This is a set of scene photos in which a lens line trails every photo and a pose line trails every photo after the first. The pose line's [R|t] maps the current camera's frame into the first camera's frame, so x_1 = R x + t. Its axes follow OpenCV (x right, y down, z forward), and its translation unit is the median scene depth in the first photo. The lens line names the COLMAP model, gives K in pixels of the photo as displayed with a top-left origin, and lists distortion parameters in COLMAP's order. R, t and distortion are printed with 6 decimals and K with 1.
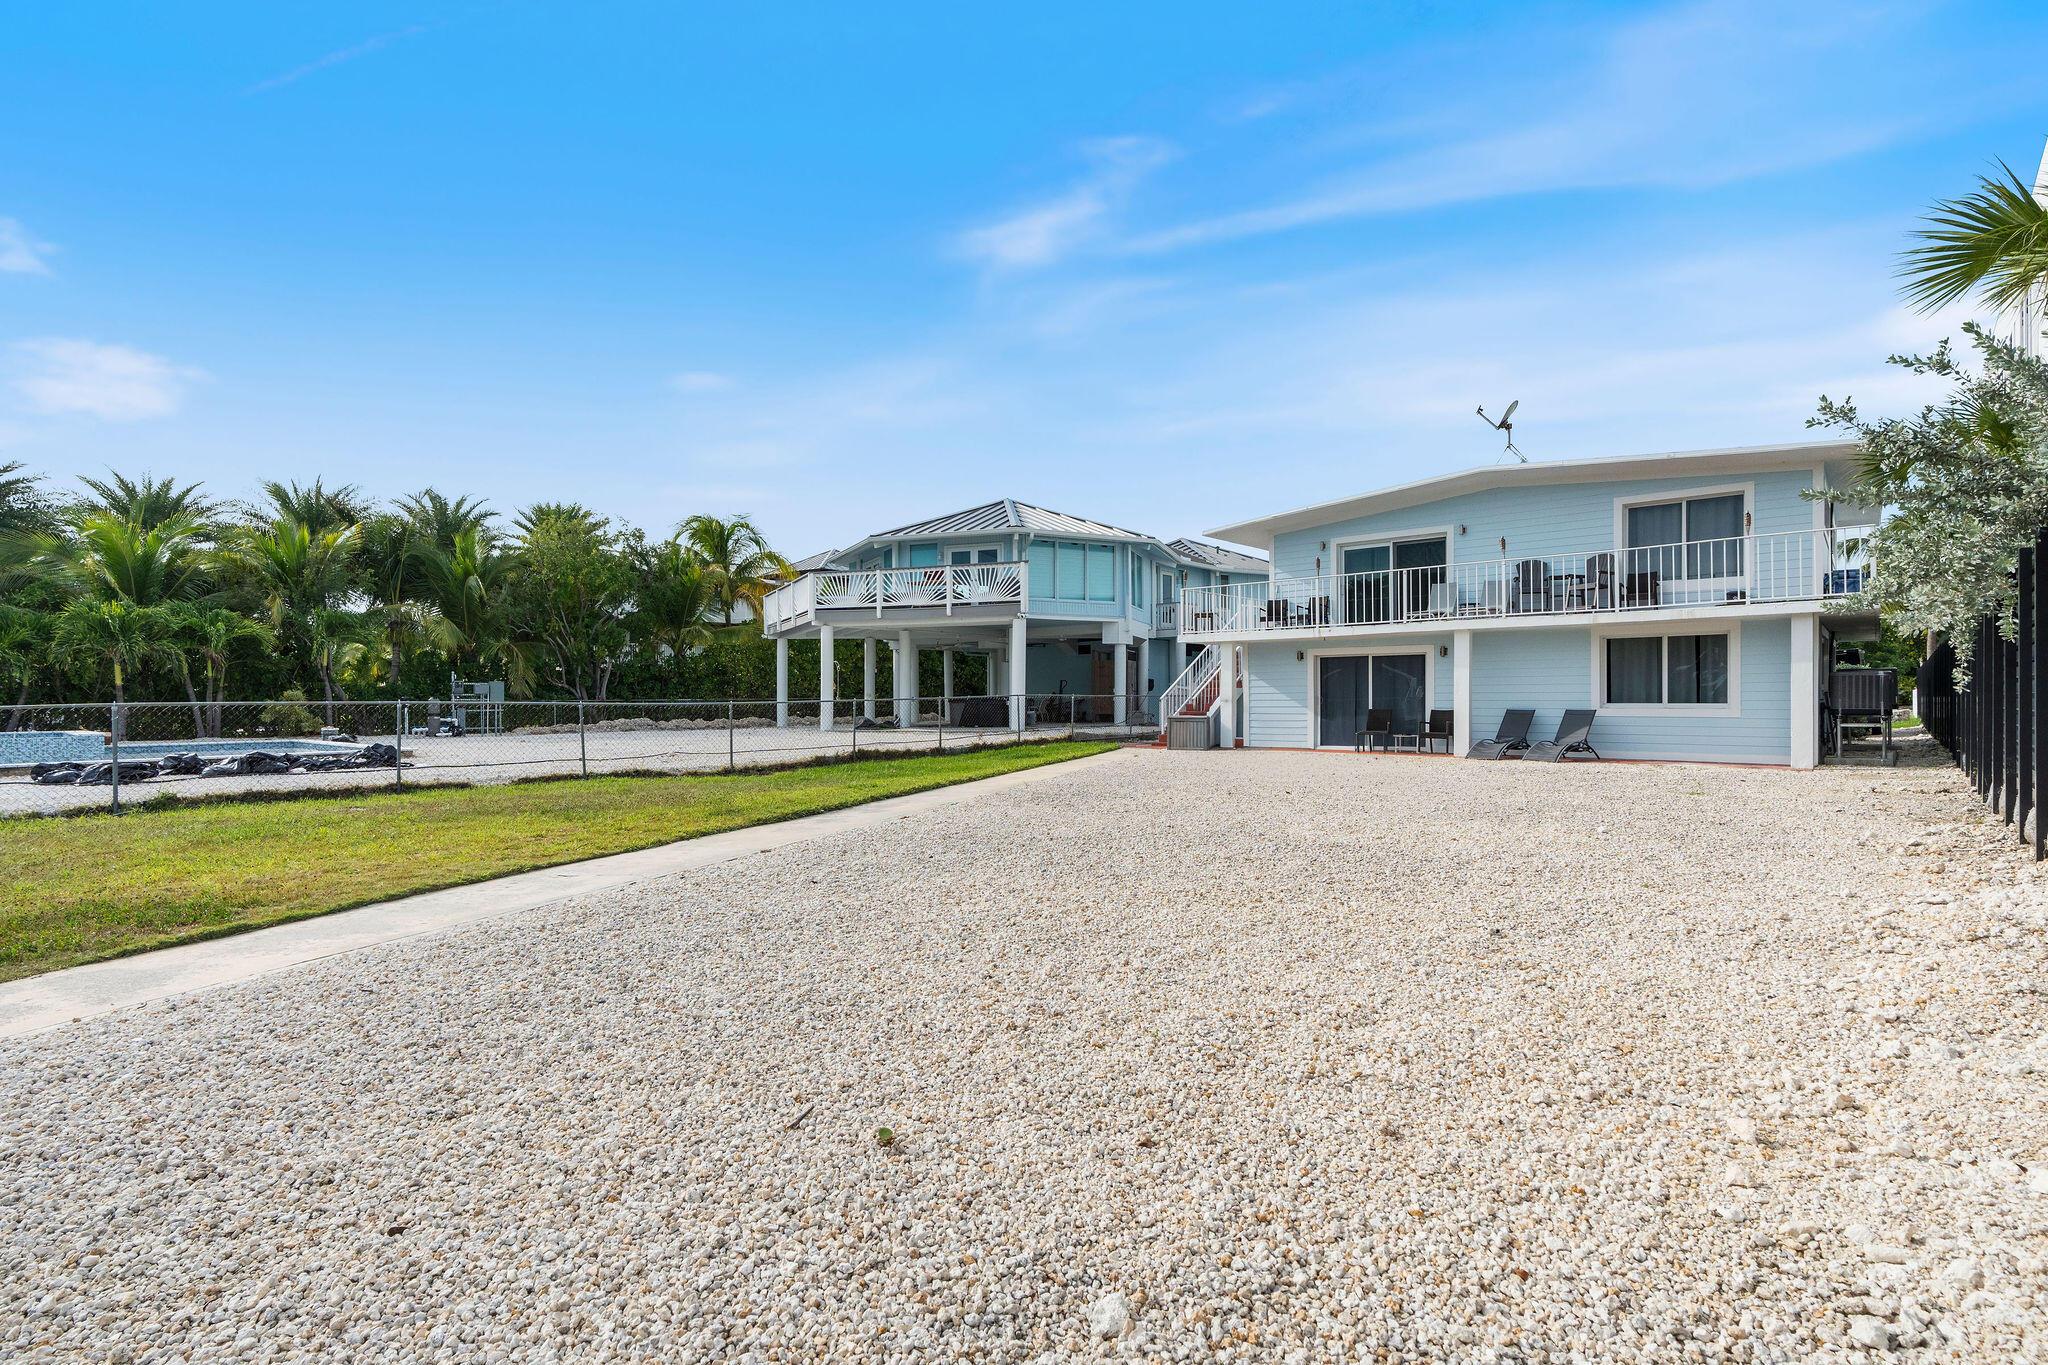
lens RADIAL K [[988.4, 0, 1027.7], [0, 988.4, 694.8], [0, 0, 1]] dist [0.003662, 0.000674]
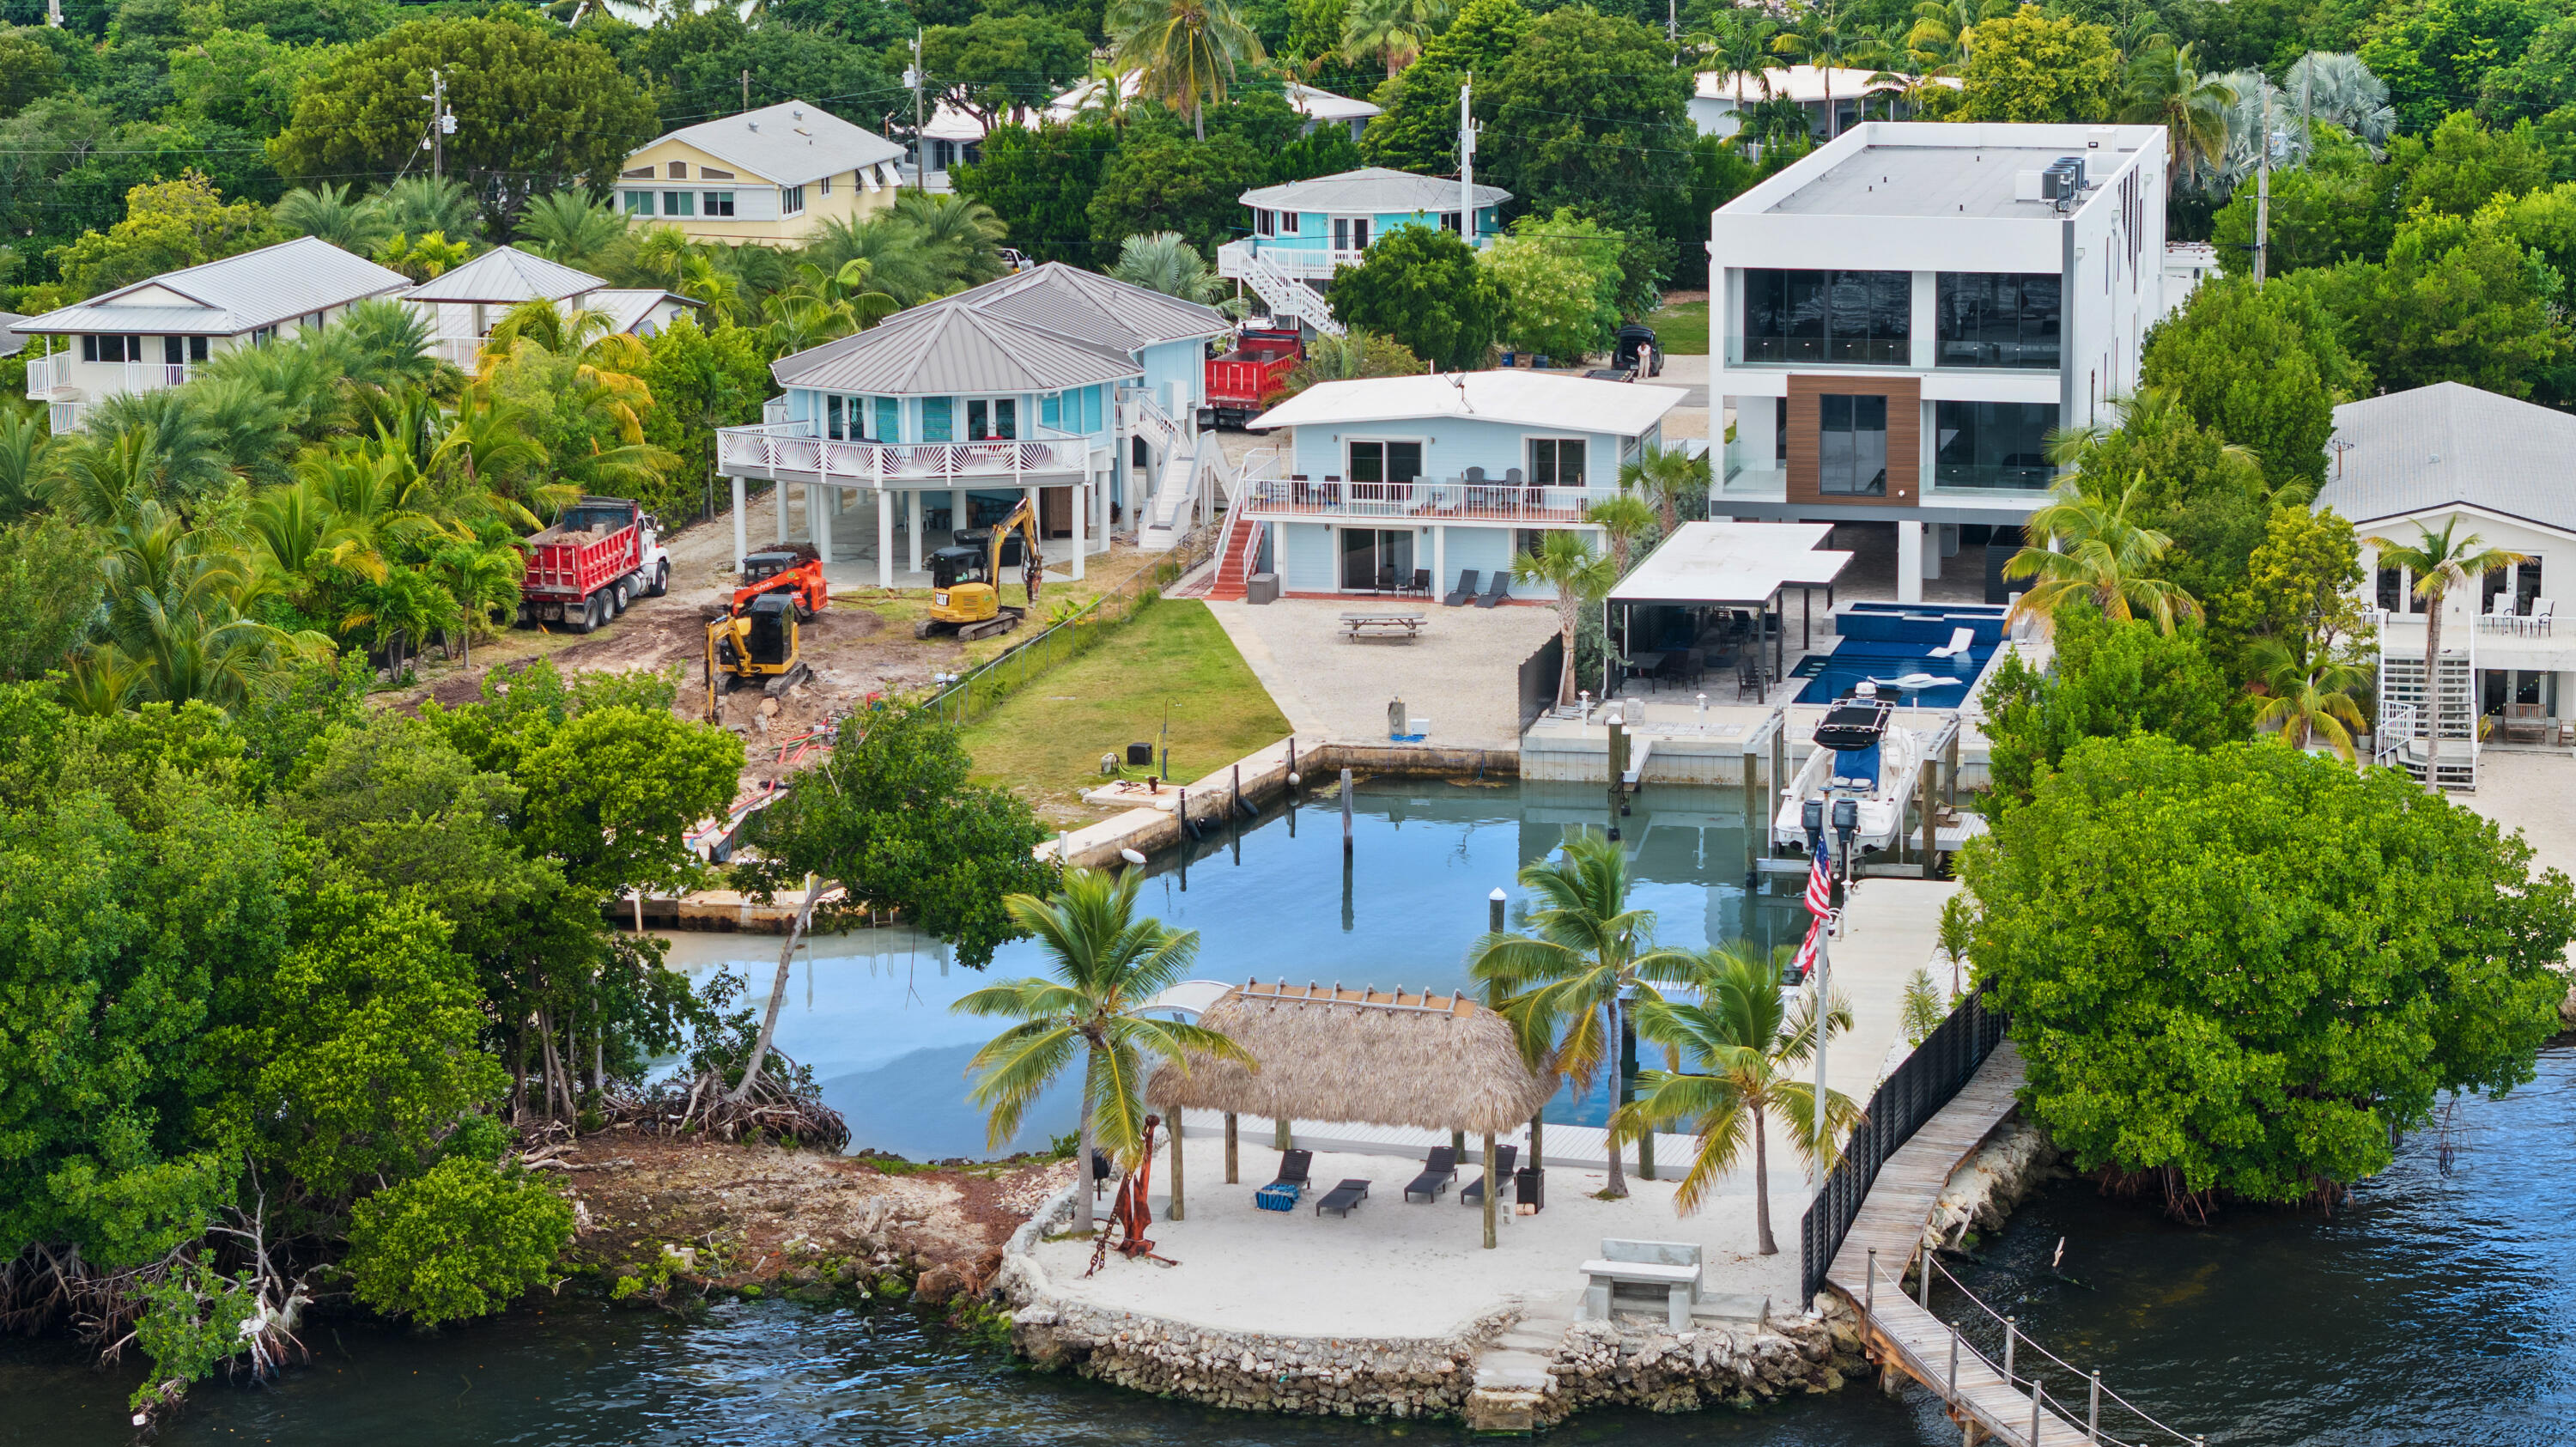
lens RADIAL K [[5197.4, 0, 1267.0], [0, 5197.4, 728.5], [0, 0, 1]] dist [-0.095577, 0.000000]
pose [[0.899559, -0.097767, 0.425716, -3.347098], [0.009988, 0.978978, 0.203721, -1.428458], [-0.436684, -0.179007, 0.881625, -6.212988]]
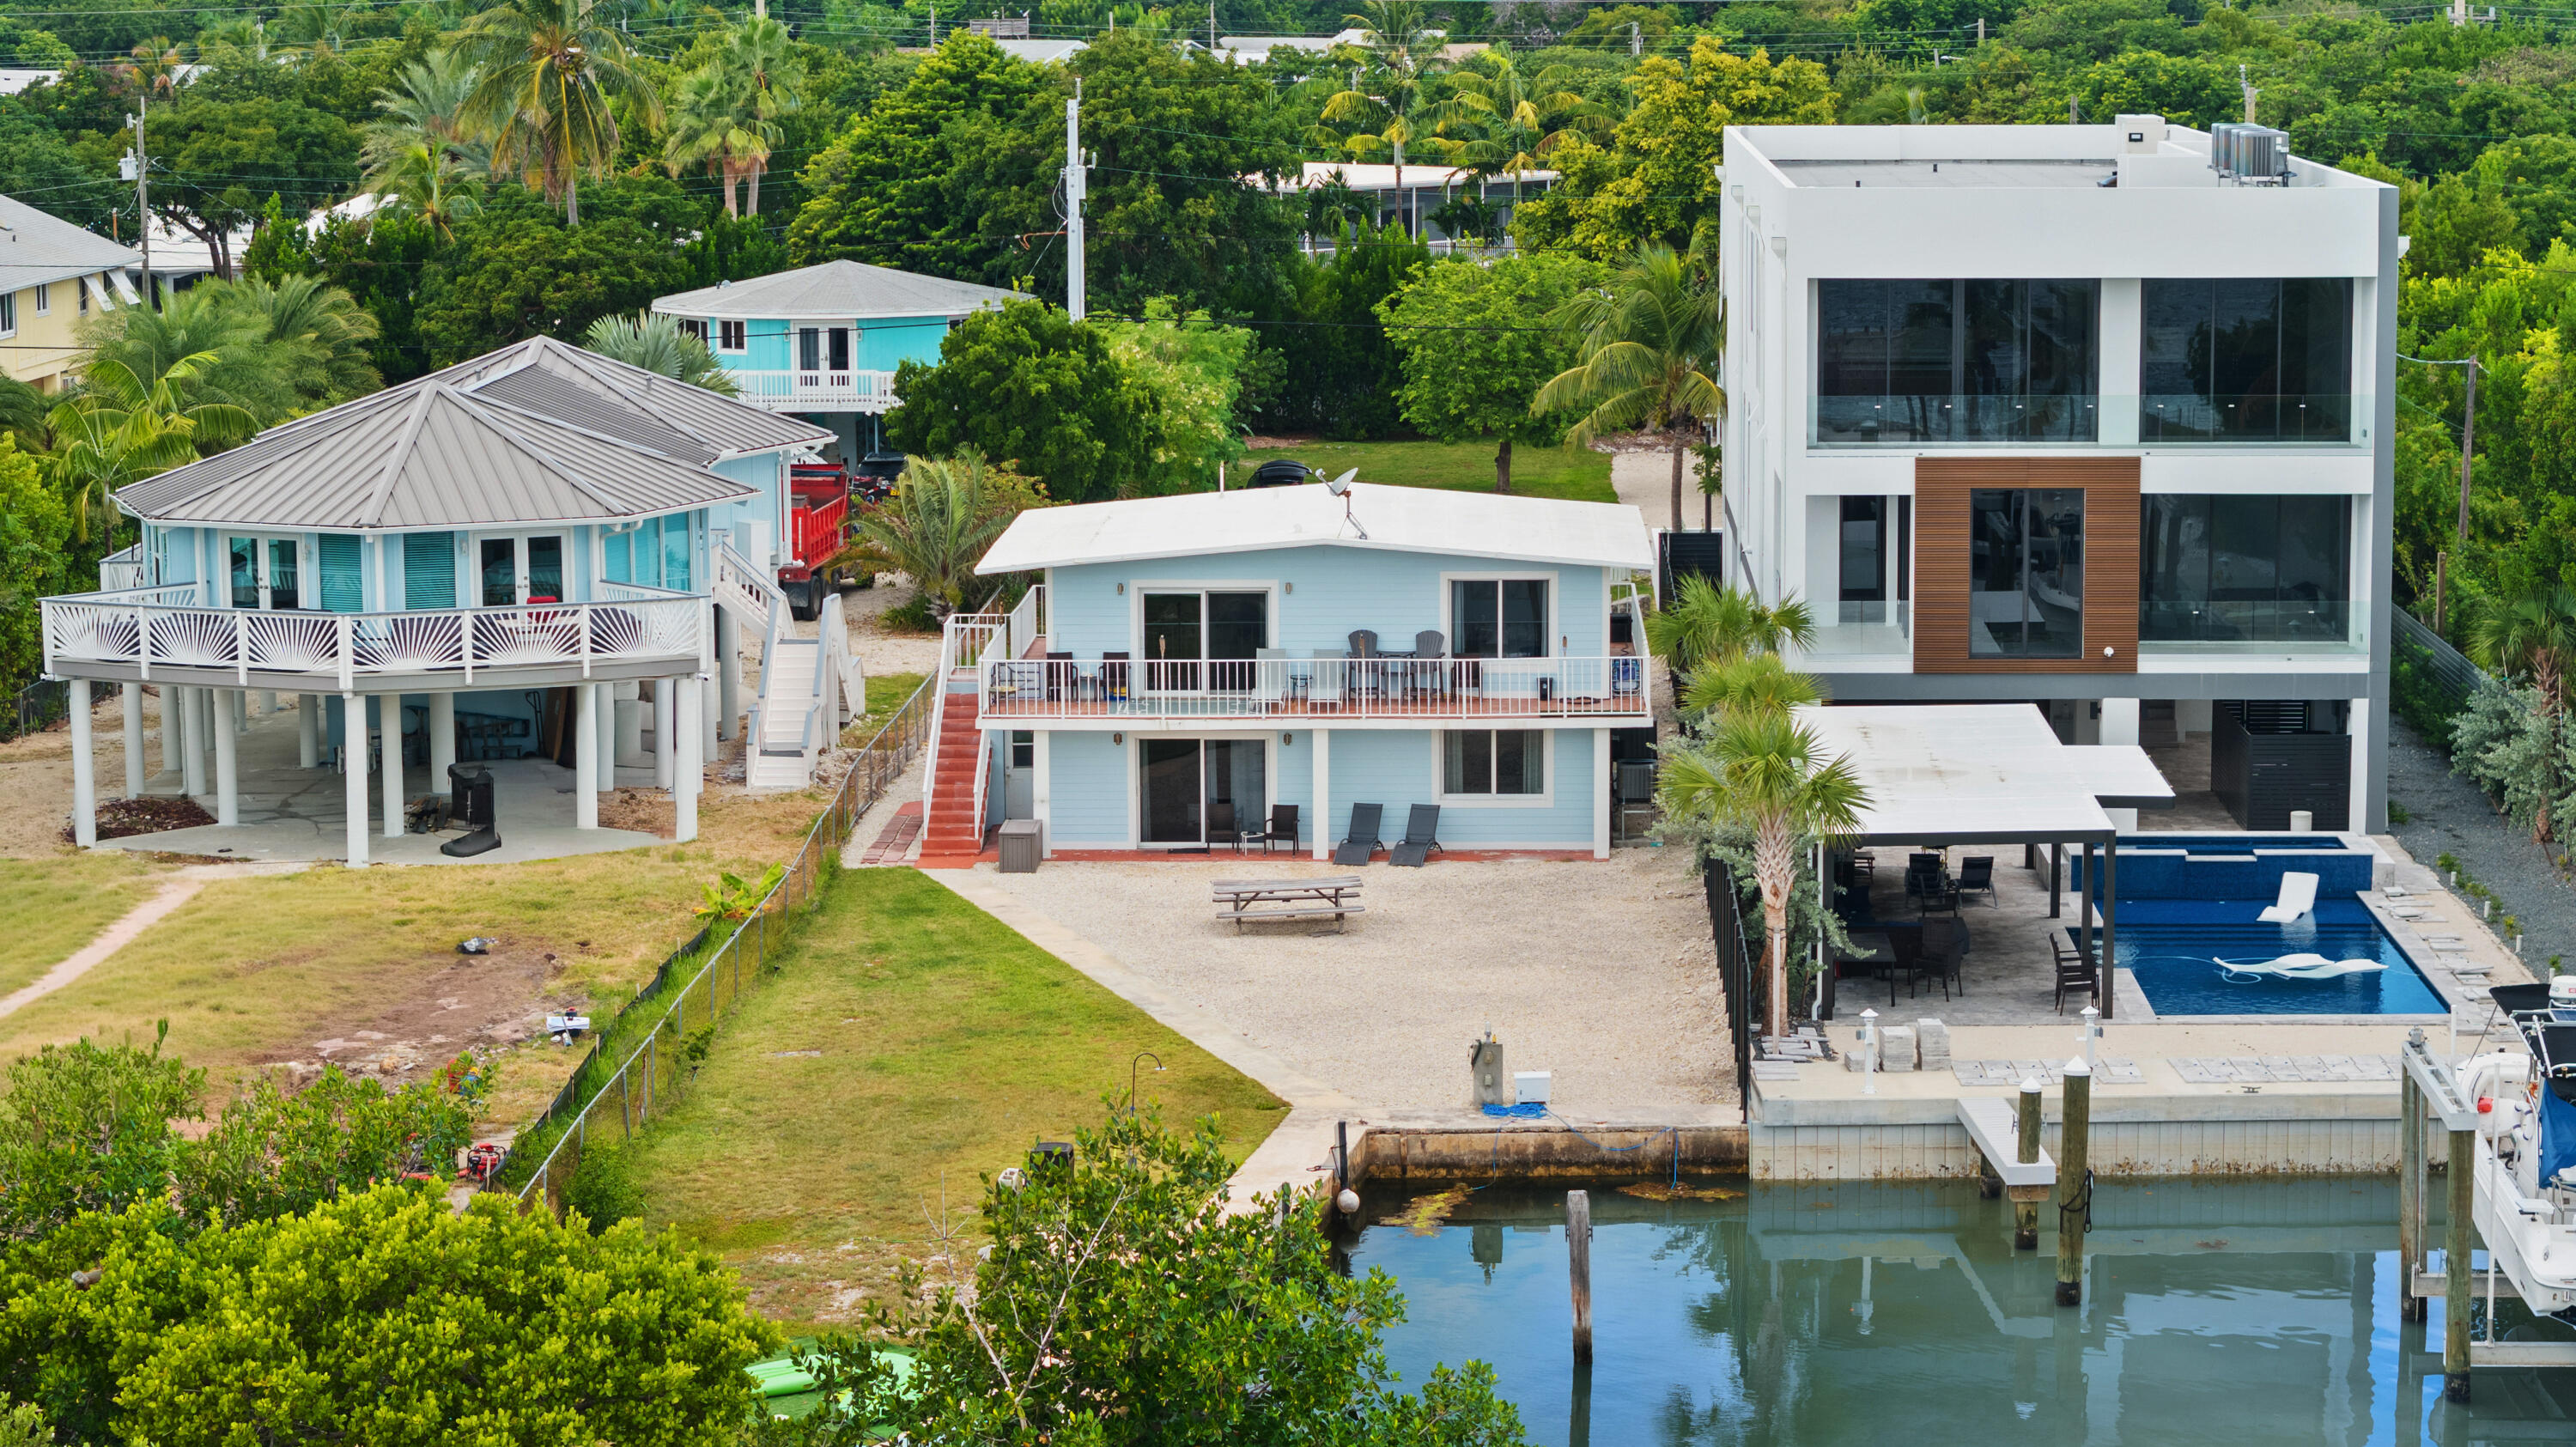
lens RADIAL K [[5197.4, 0, 1307.3], [0, 5197.4, 728.9], [0, 0, 1]] dist [-0.095577, 0.000000]
pose [[0.791818, -0.097078, 0.602992, -2.498594], [0.004537, 0.988195, 0.153136, -0.806194], [-0.610740, -0.118520, 0.782911, -2.805395]]
